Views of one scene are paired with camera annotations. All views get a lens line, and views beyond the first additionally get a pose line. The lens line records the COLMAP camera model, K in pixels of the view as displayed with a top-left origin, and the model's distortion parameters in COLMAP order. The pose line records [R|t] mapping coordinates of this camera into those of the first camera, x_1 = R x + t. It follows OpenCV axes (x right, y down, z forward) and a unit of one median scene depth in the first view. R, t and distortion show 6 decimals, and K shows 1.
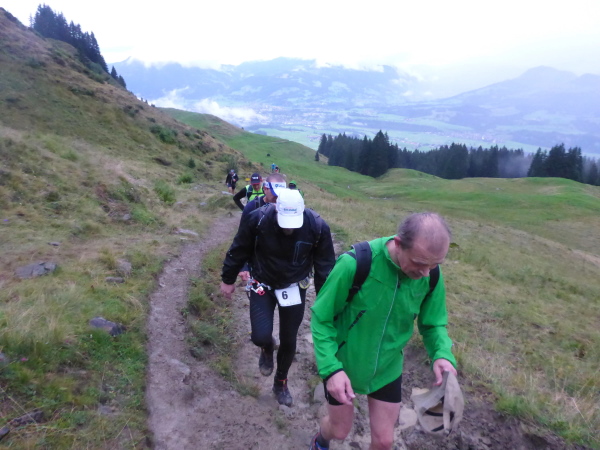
lens RADIAL K [[539.3, 0, 300.0], [0, 539.3, 225.0], [0, 0, 1]] dist [-0.014374, -0.008509]
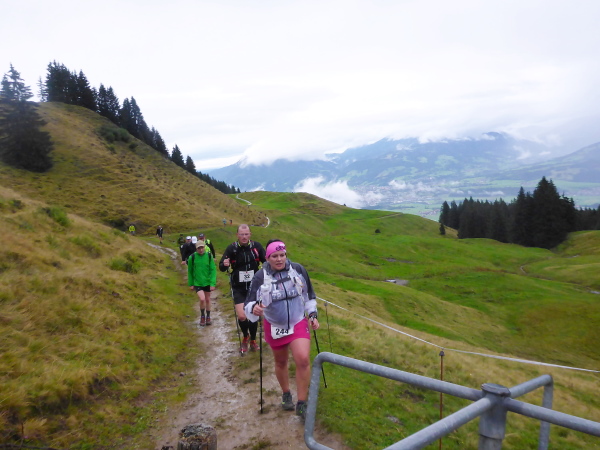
lens RADIAL K [[539.3, 0, 300.0], [0, 539.3, 225.0], [0, 0, 1]] dist [-0.014374, -0.008509]
pose [[0.973522, -0.107005, -0.202004, -0.008221], [0.074777, 0.984129, -0.160933, -0.018664], [0.216019, 0.141566, 0.966072, 0.166235]]
